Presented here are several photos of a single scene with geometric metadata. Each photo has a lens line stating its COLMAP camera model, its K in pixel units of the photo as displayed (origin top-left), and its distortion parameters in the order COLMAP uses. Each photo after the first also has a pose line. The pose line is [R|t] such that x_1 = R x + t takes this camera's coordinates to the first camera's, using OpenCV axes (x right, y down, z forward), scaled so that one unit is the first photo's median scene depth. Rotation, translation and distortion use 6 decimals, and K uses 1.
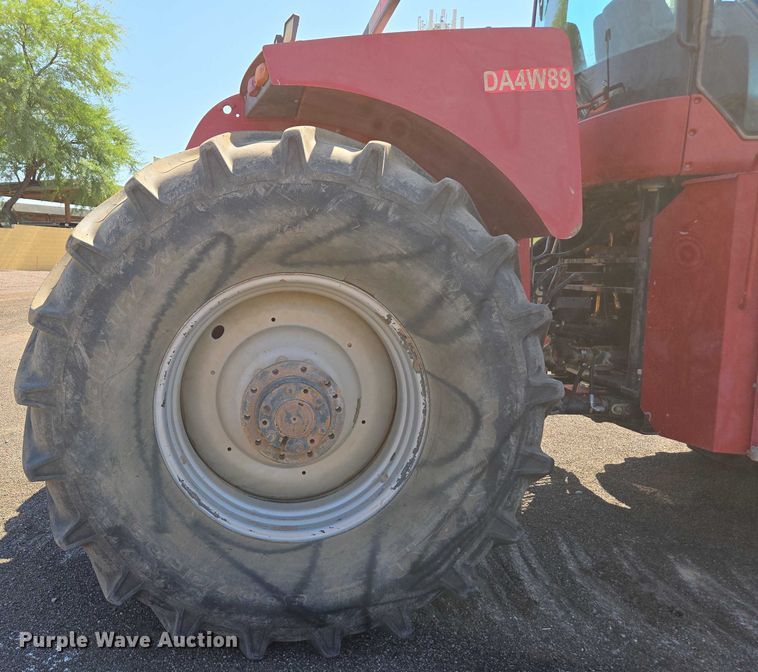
lens RADIAL K [[633.0, 0, 292.4], [0, 633.0, 364.3], [0, 0, 1]] dist [0.057035, -0.042639]
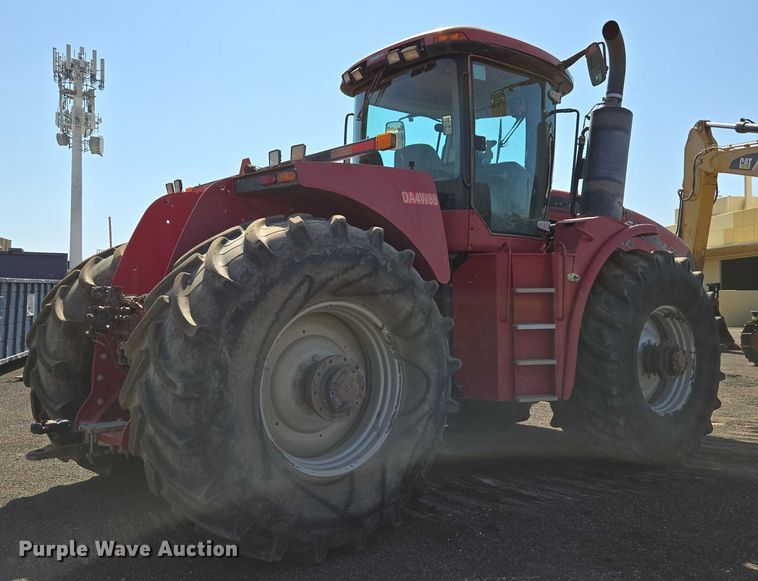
lens RADIAL K [[678.1, 0, 380.7], [0, 678.1, 294.2], [0, 0, 1]] dist [0.053625, -0.024913]
pose [[0.796140, 0.007856, 0.605062, -0.925022], [0.098179, 0.984990, -0.141972, 0.095374], [-0.597095, 0.172434, 0.783418, -0.421037]]
